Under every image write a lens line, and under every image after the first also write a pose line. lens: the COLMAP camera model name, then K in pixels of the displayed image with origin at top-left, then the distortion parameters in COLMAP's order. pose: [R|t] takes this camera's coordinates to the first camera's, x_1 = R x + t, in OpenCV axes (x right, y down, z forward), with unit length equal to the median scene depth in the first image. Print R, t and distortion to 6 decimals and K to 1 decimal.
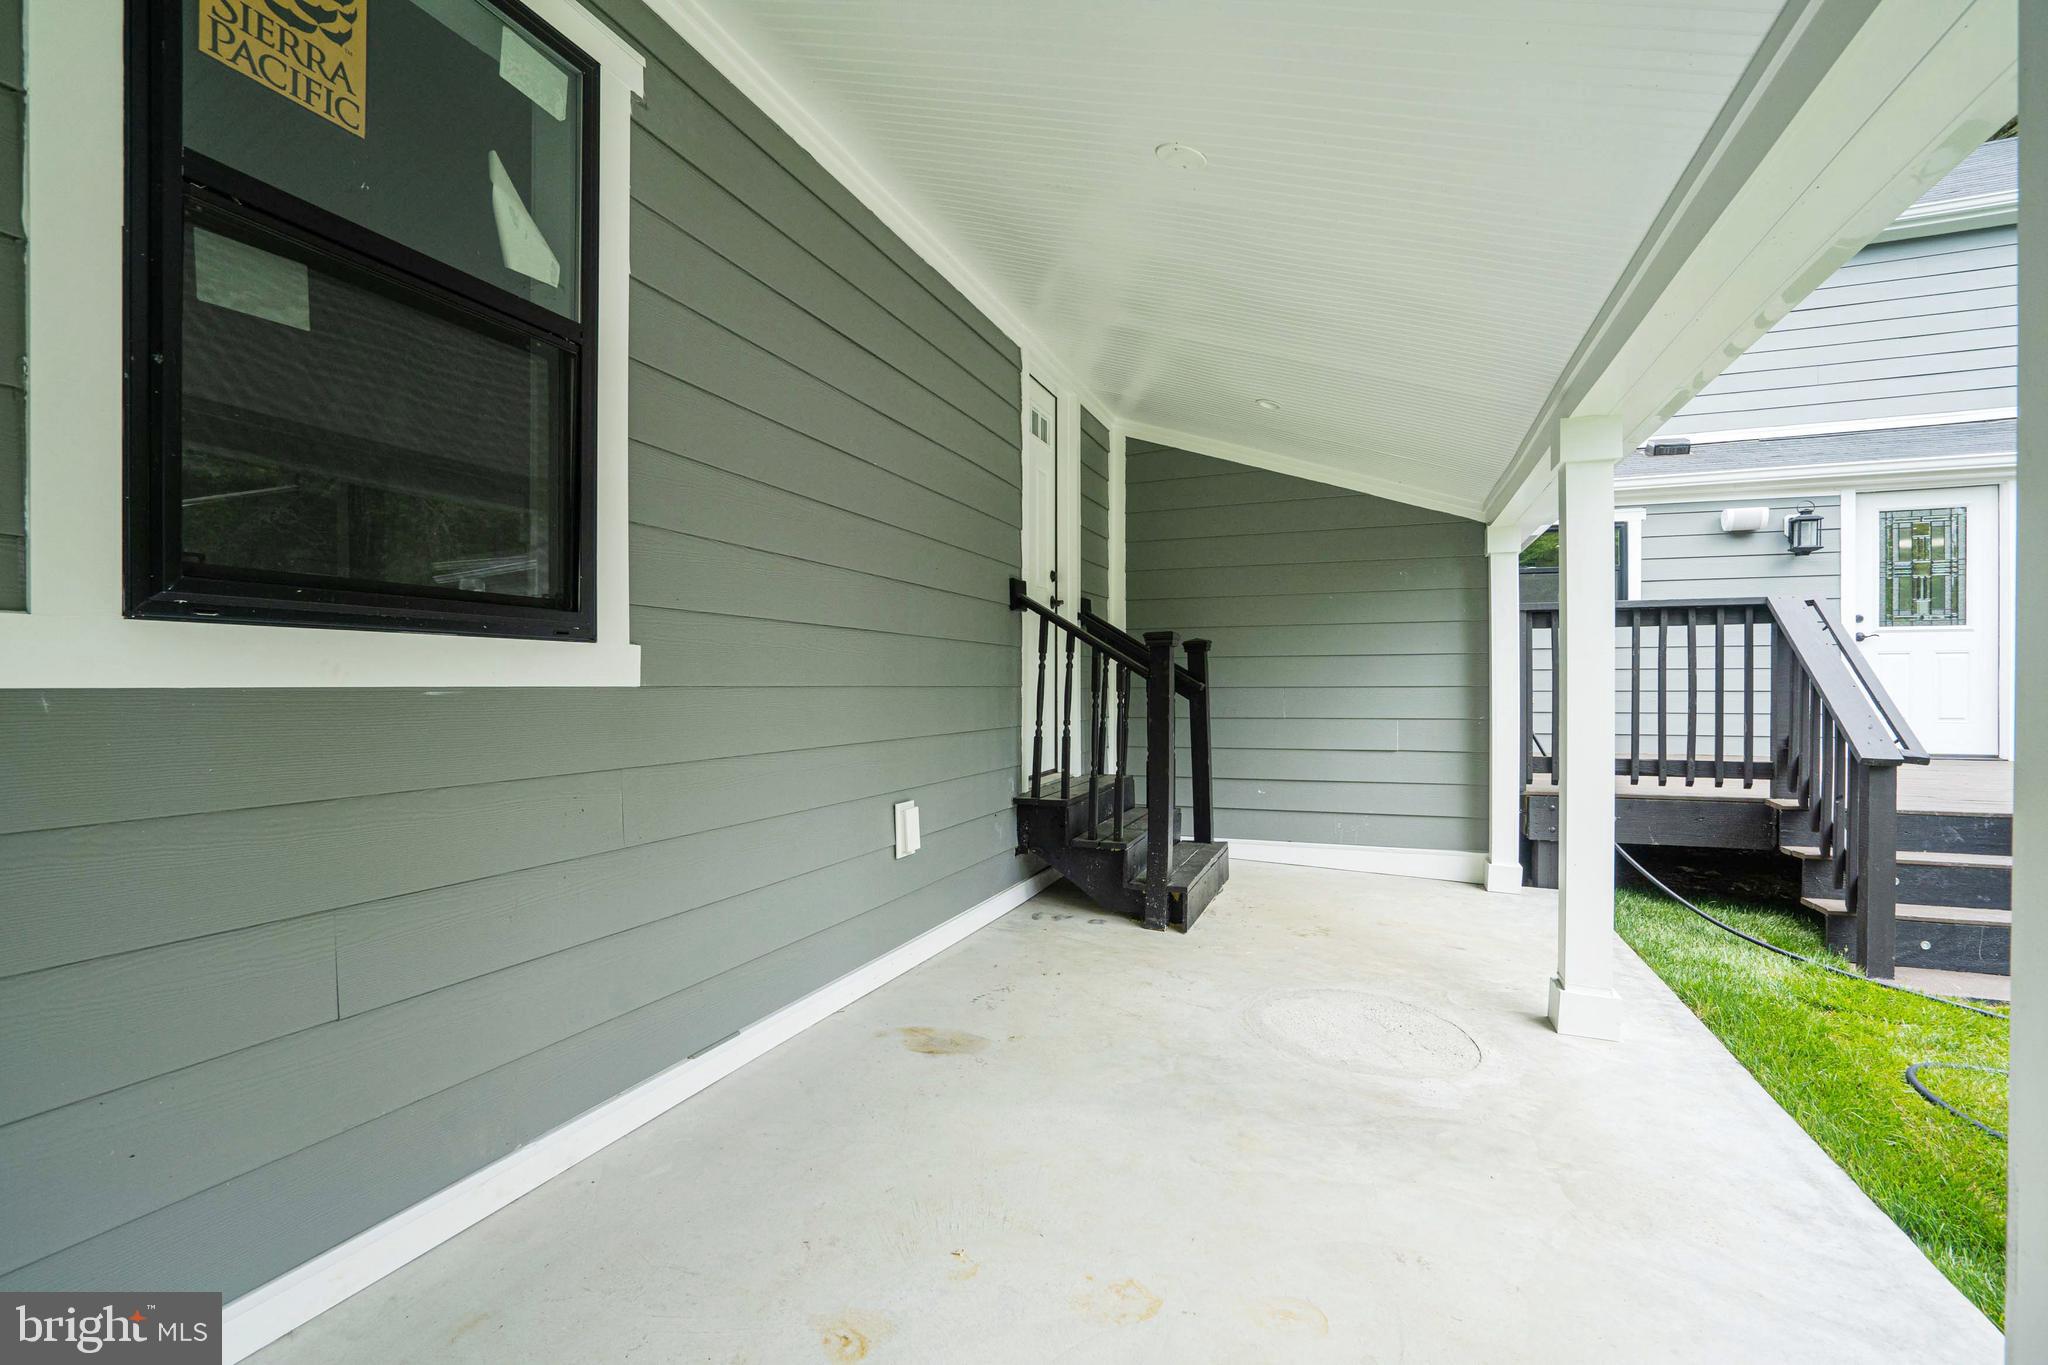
lens RADIAL K [[912.5, 0, 1024.0], [0, 912.5, 682.5], [0, 0, 1]] dist [0.000743, 0.000436]
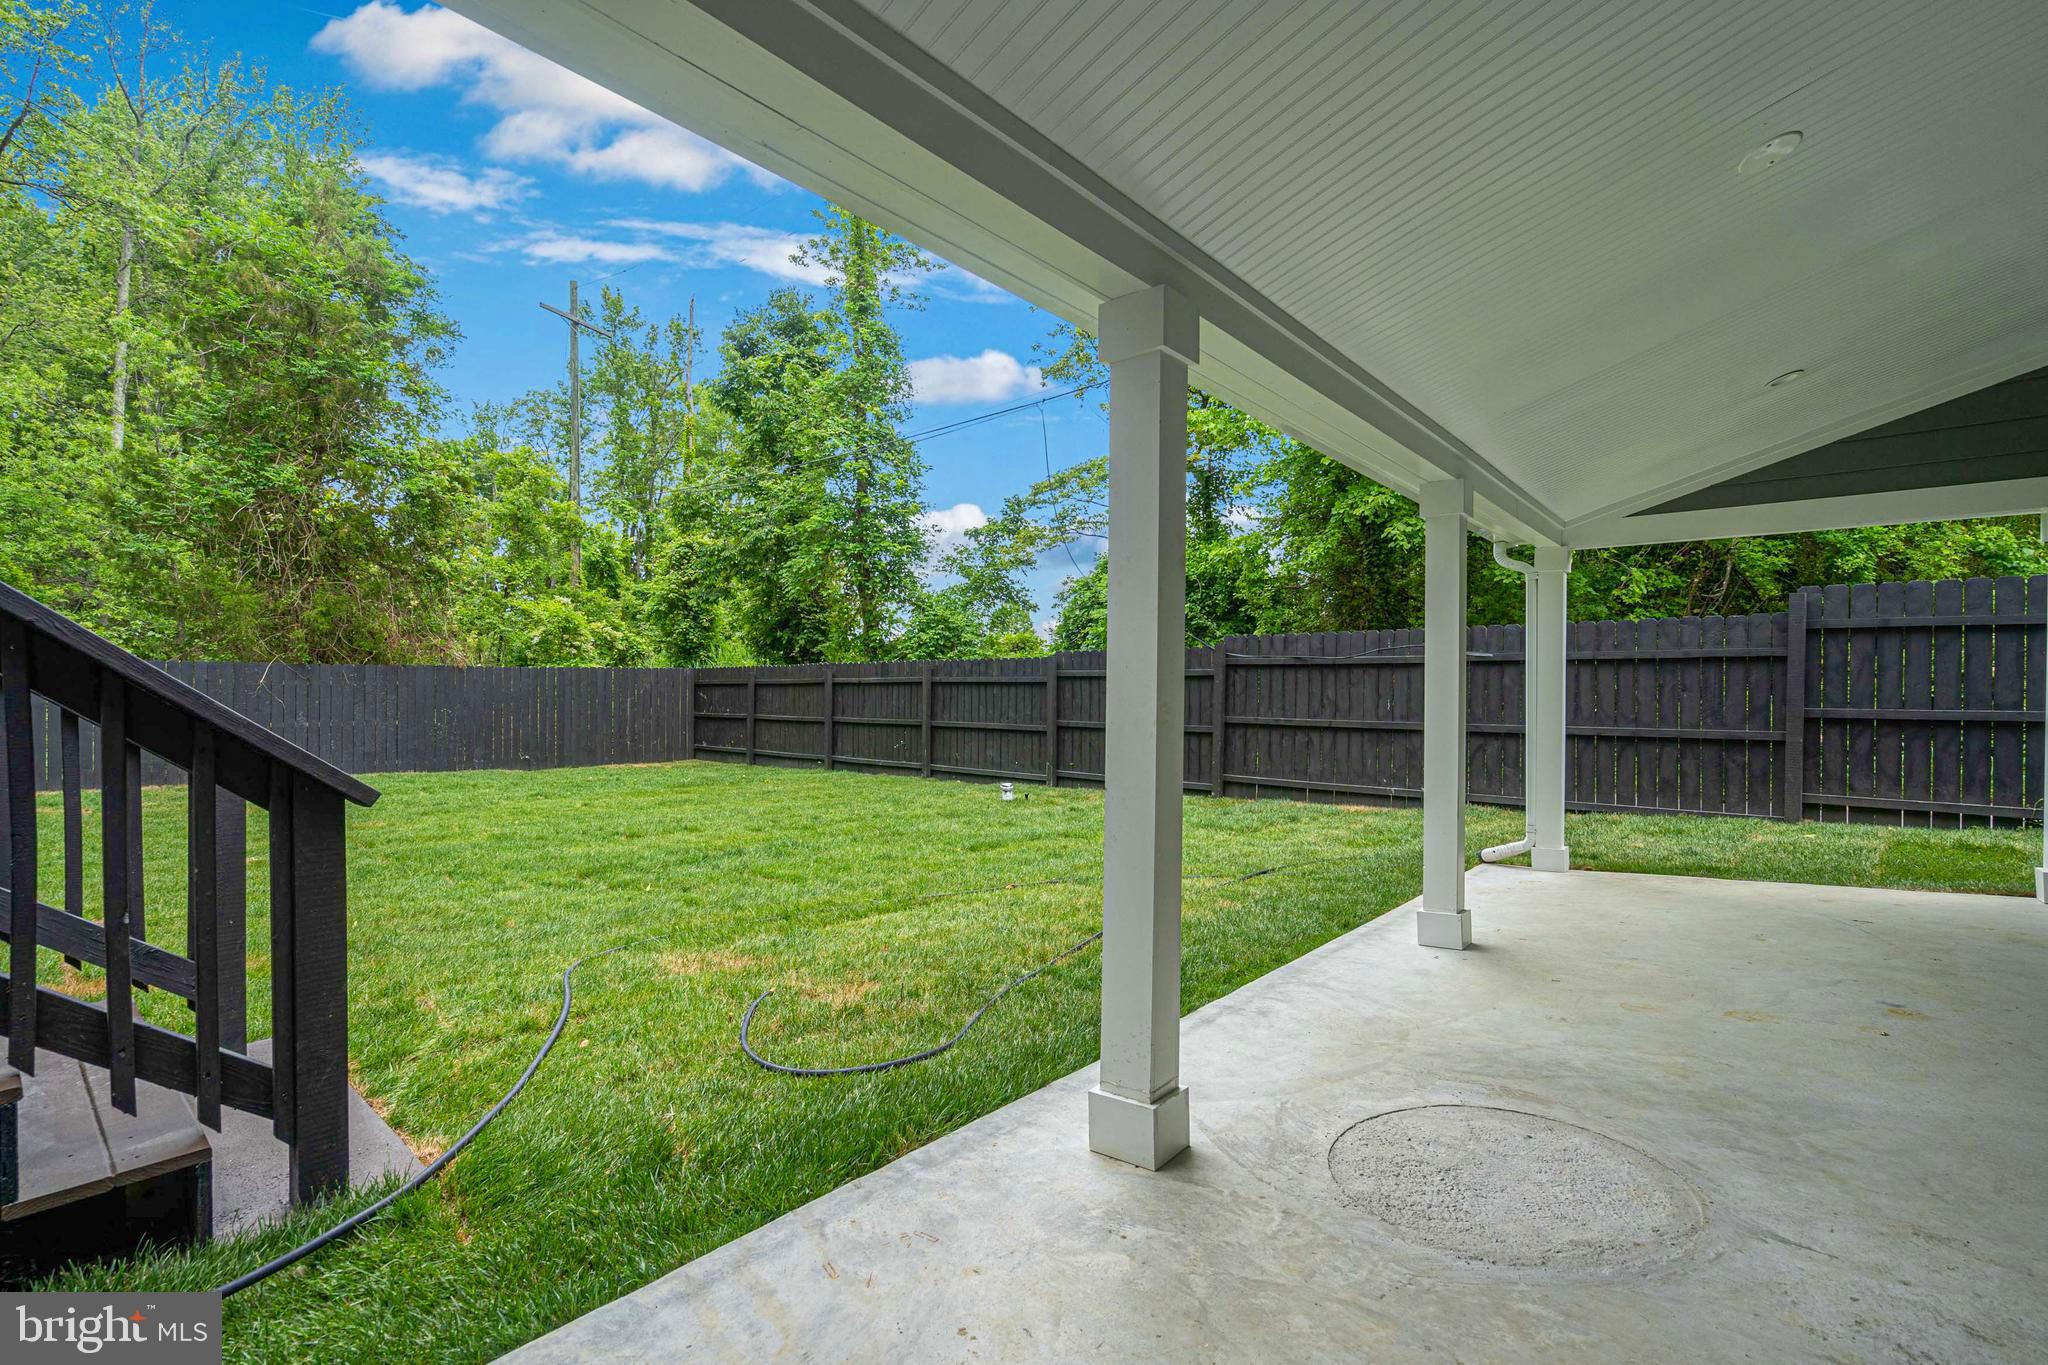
lens RADIAL K [[912.5, 0, 1024.0], [0, 912.5, 682.5], [0, 0, 1]] dist [0.000743, 0.000436]
pose [[-0.941671, -0.007439, 0.336454, 0.482556], [-0.011486, 0.999884, -0.010038, 0.025589], [-0.336340, -0.013317, -0.941647, 1.790615]]
